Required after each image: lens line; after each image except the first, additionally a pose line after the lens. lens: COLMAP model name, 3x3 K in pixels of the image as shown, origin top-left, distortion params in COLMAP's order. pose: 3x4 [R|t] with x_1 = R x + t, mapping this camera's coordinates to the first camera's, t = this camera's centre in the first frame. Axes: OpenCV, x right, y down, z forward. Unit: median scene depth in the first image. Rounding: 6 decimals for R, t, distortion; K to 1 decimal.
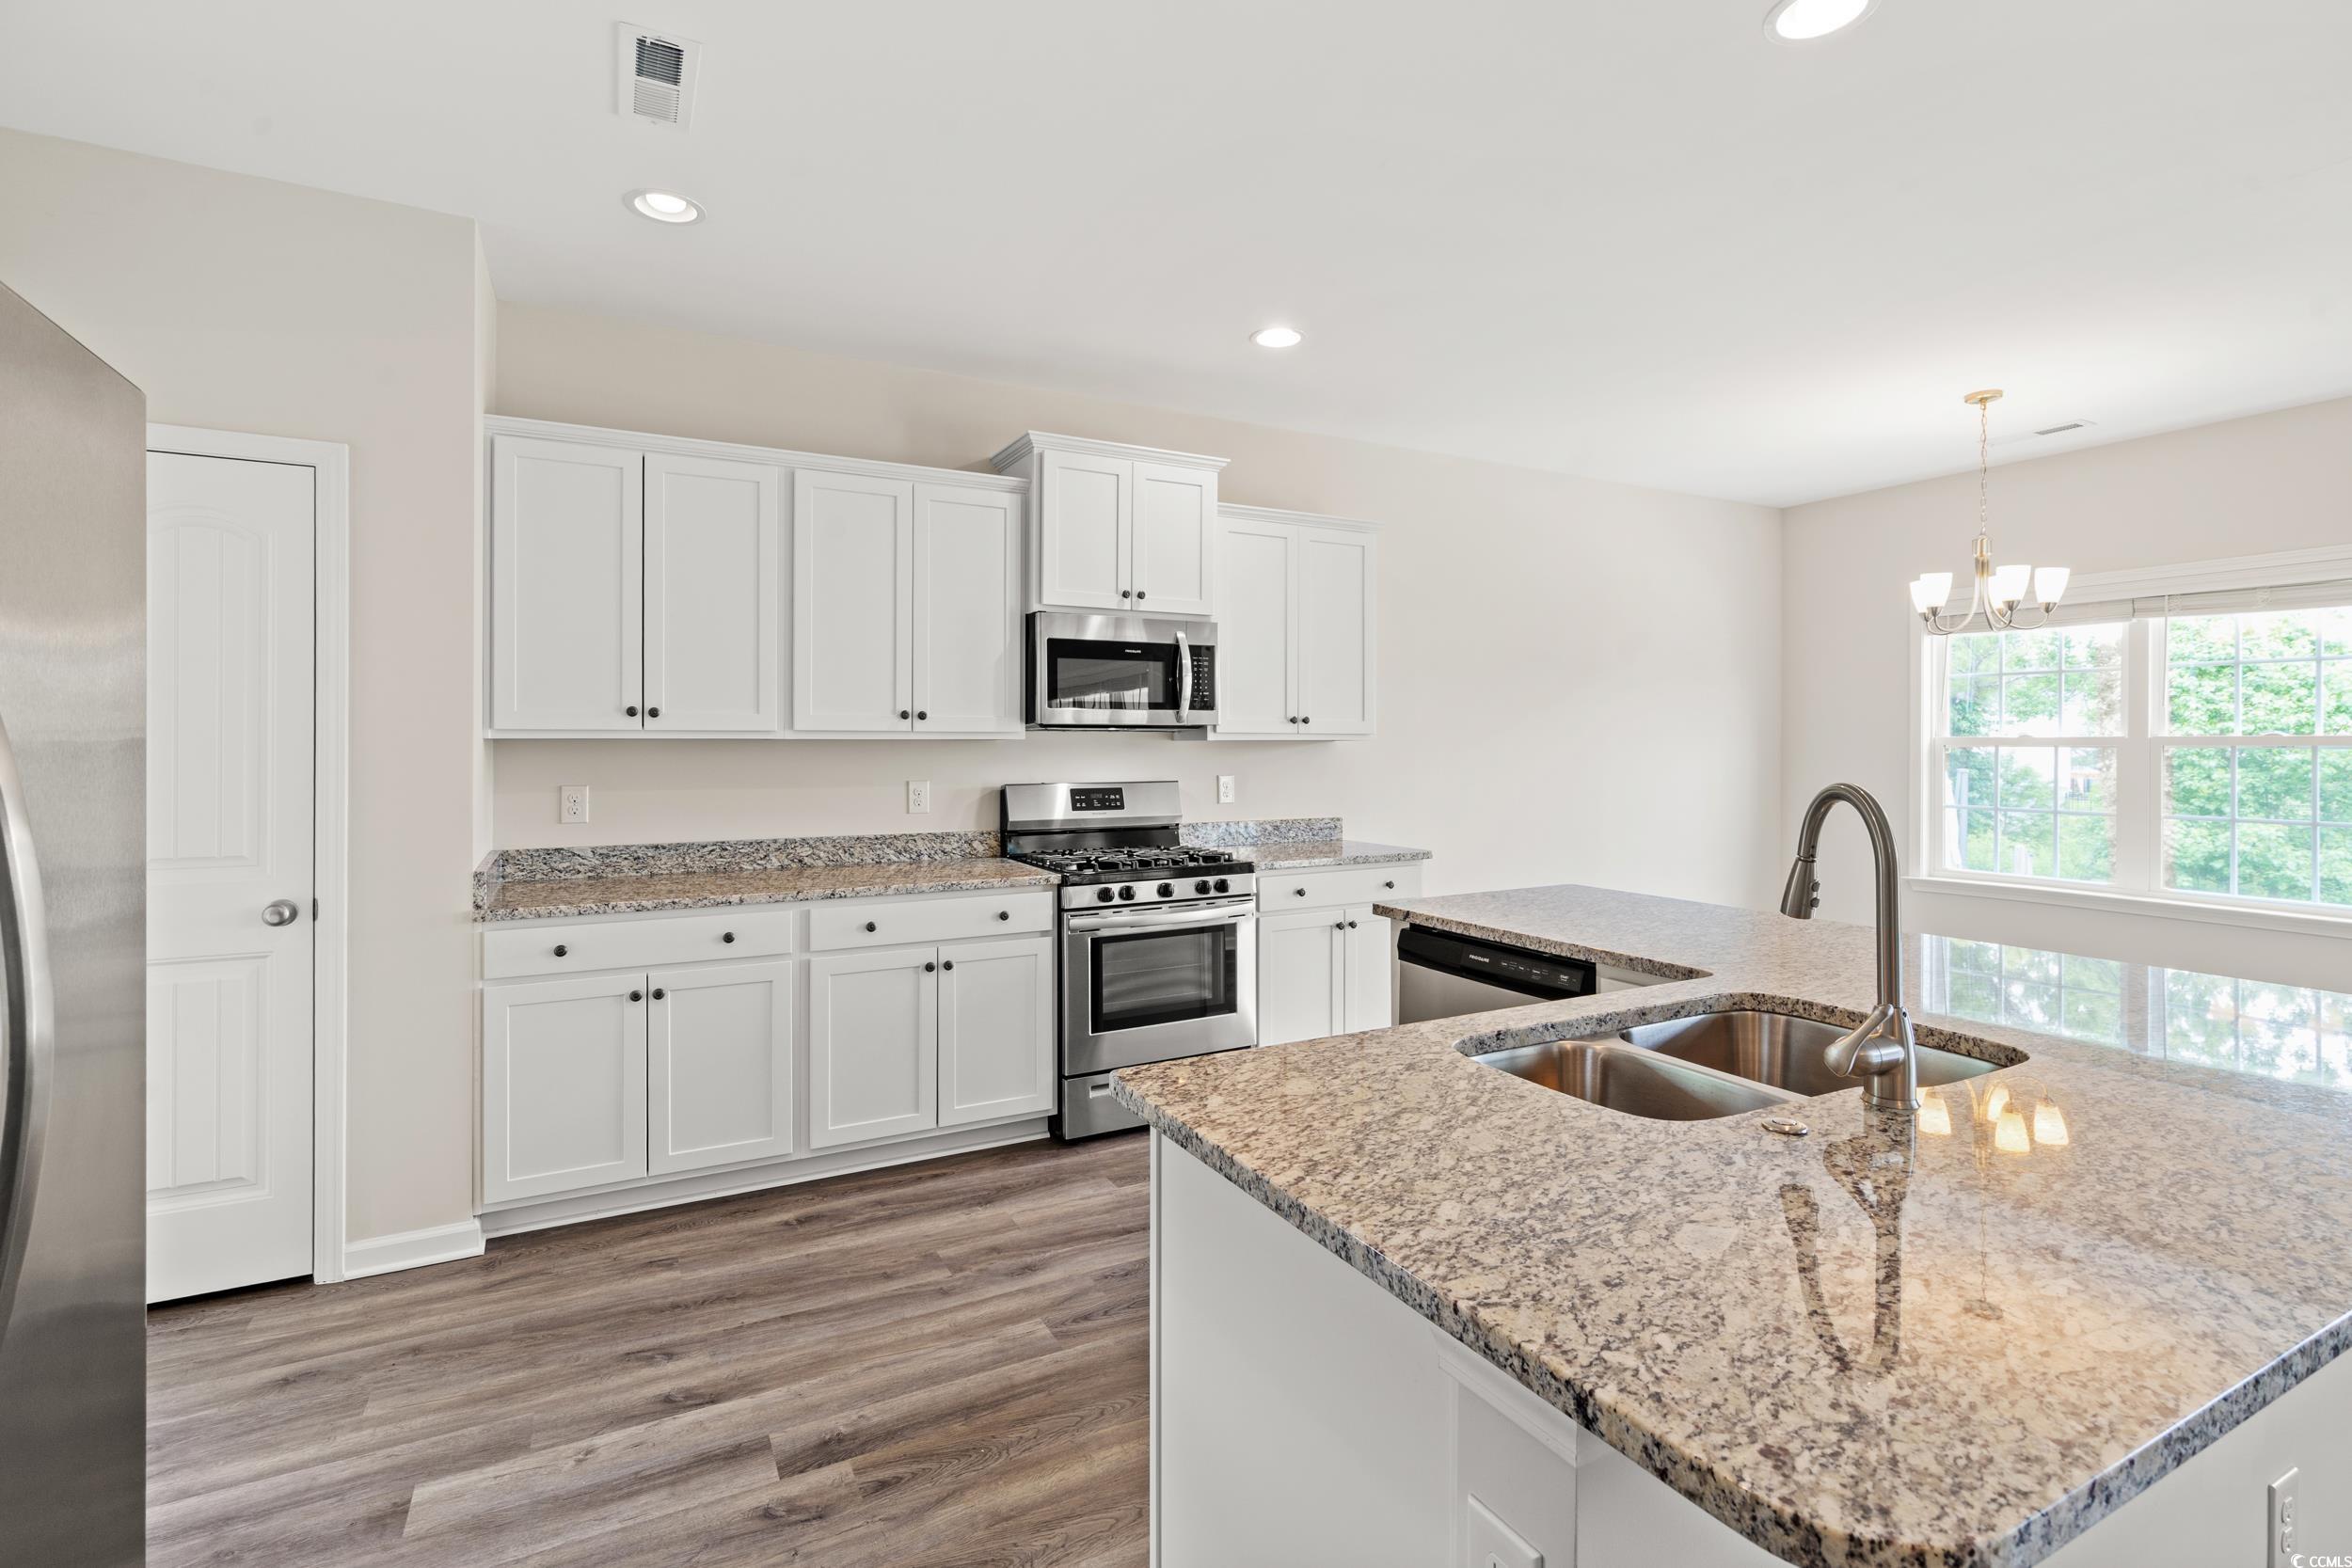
lens RADIAL K [[1071.1, 0, 1177.0], [0, 1071.1, 762.2], [0, 0, 1]] dist [-0.003841, 0.001568]
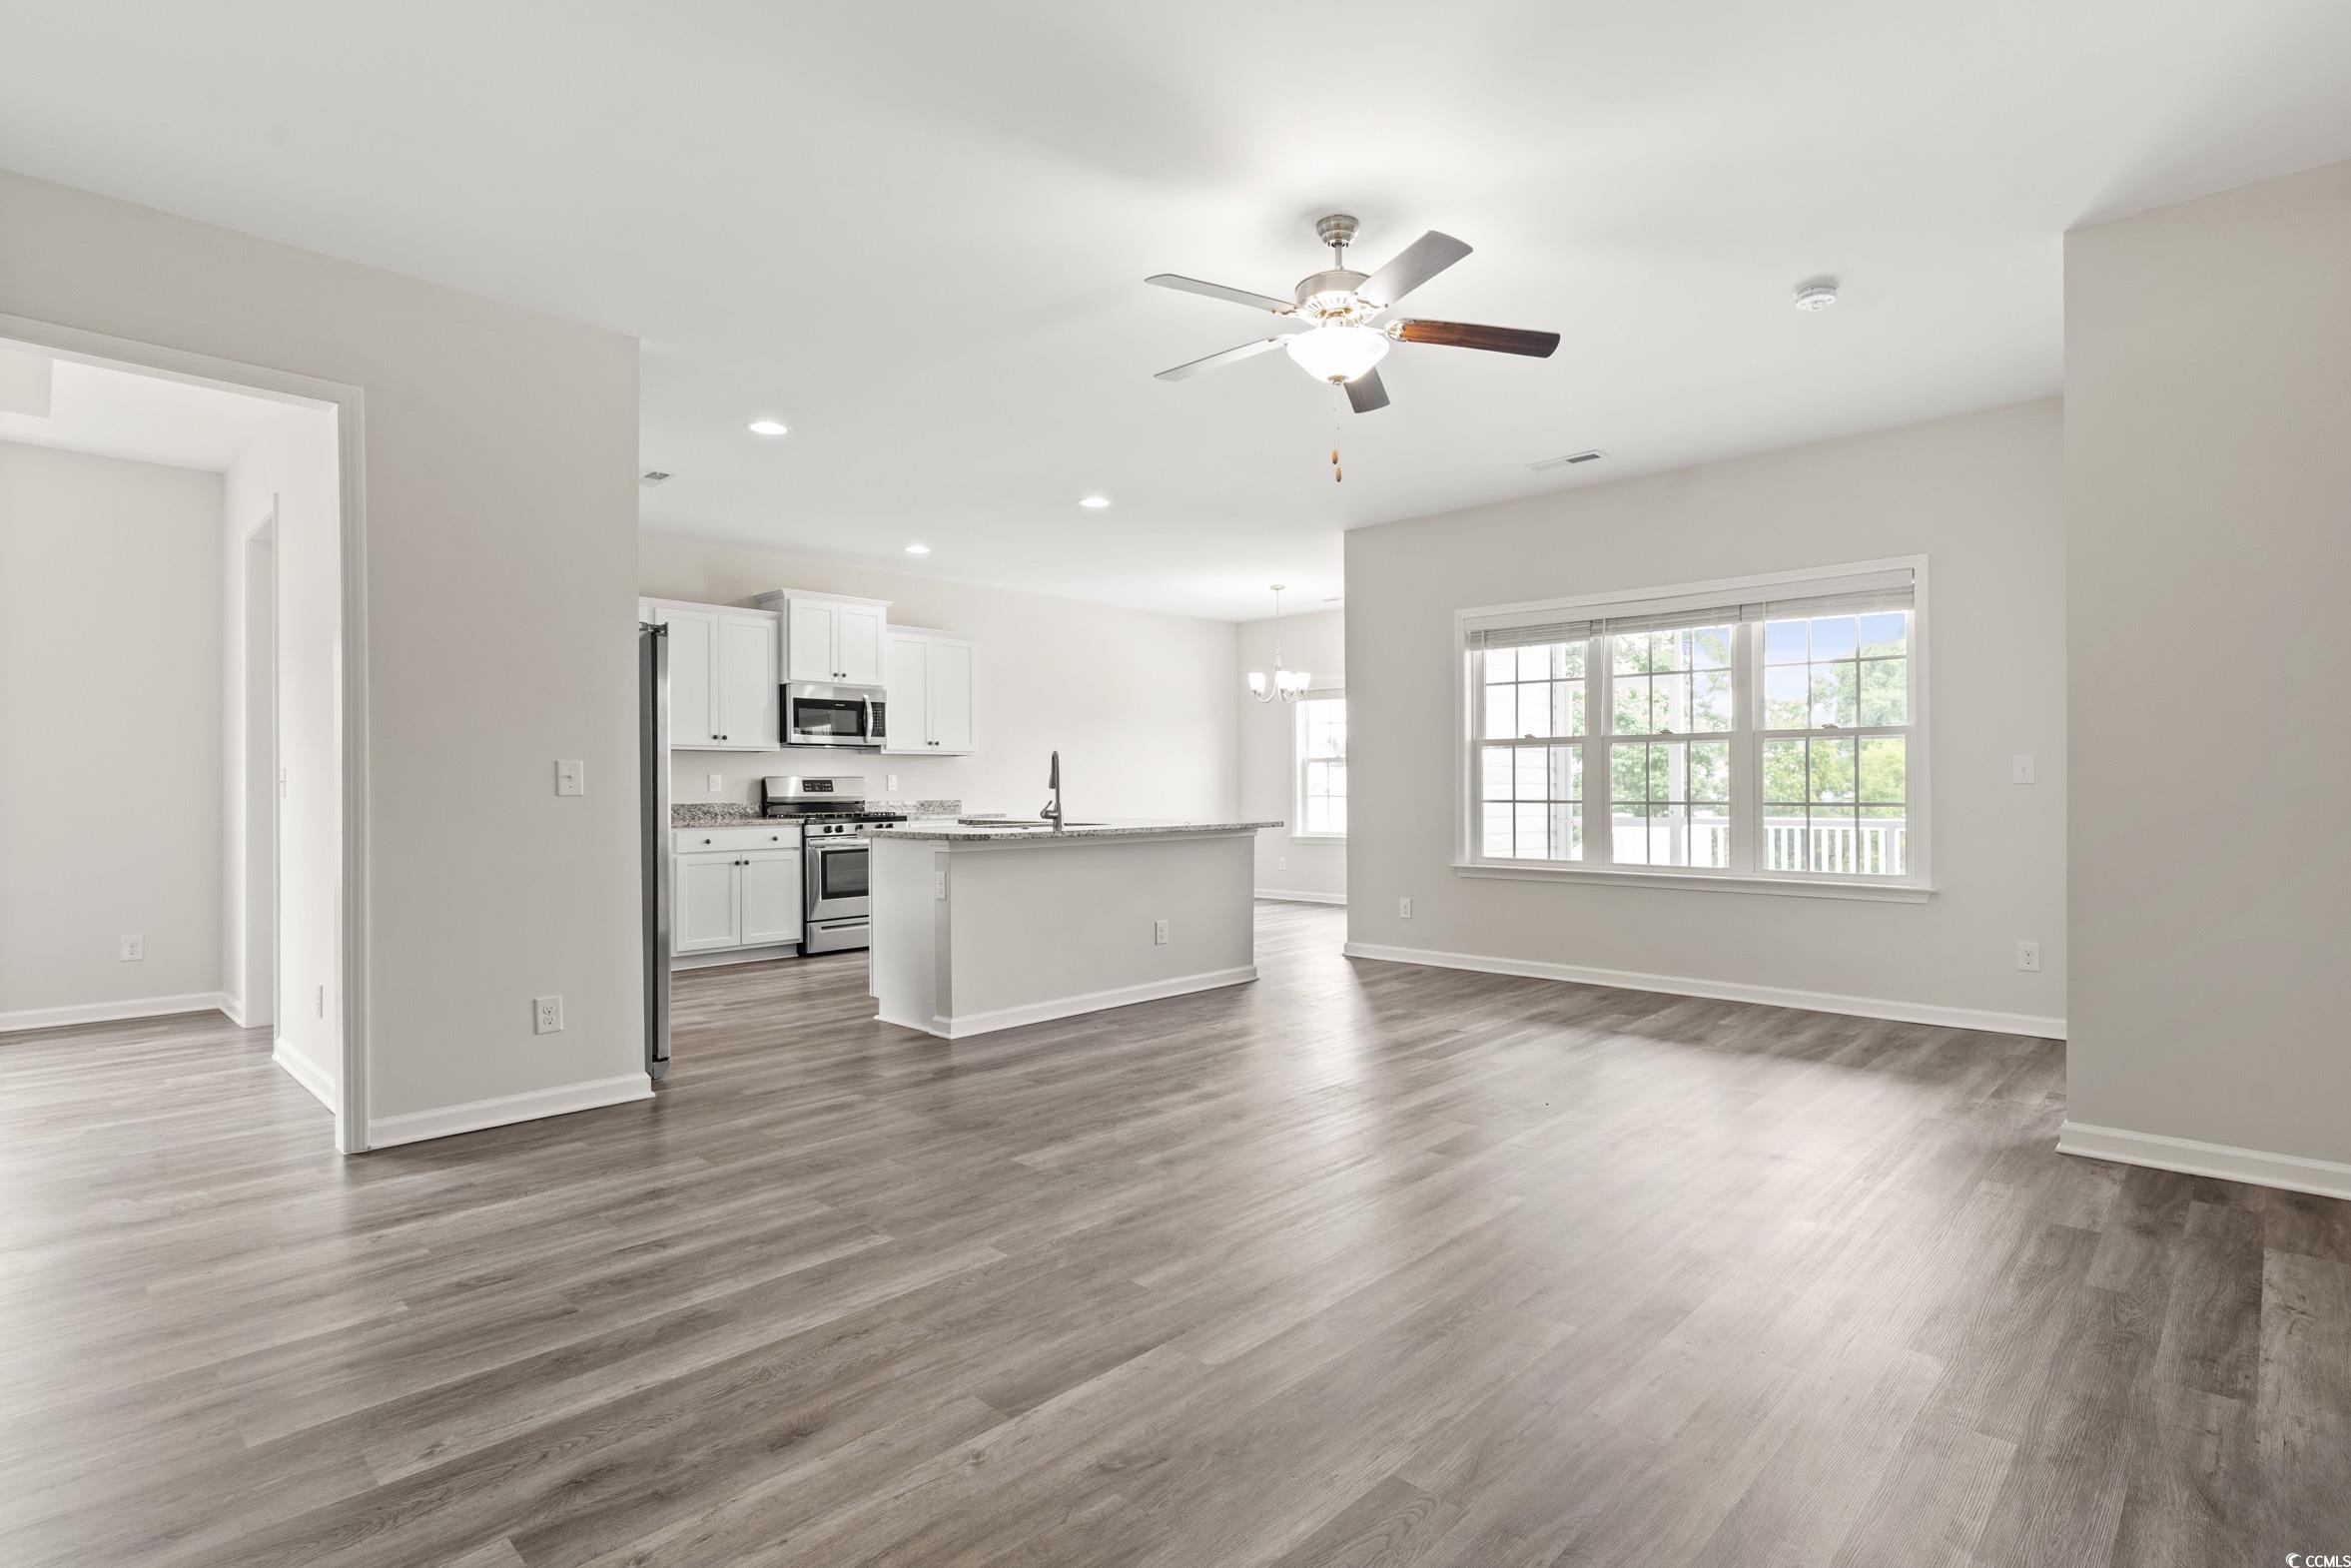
lens RADIAL K [[1133.5, 0, 1238.9], [0, 1133.5, 779.1], [0, 0, 1]] dist [-0.000303, -0.000031]
pose [[0.942144, -0.001339, 0.335206, -0.048174], [0.007003, 0.999852, -0.015688, 0.062404], [-0.335136, 0.017128, 0.942014, -1.105072]]
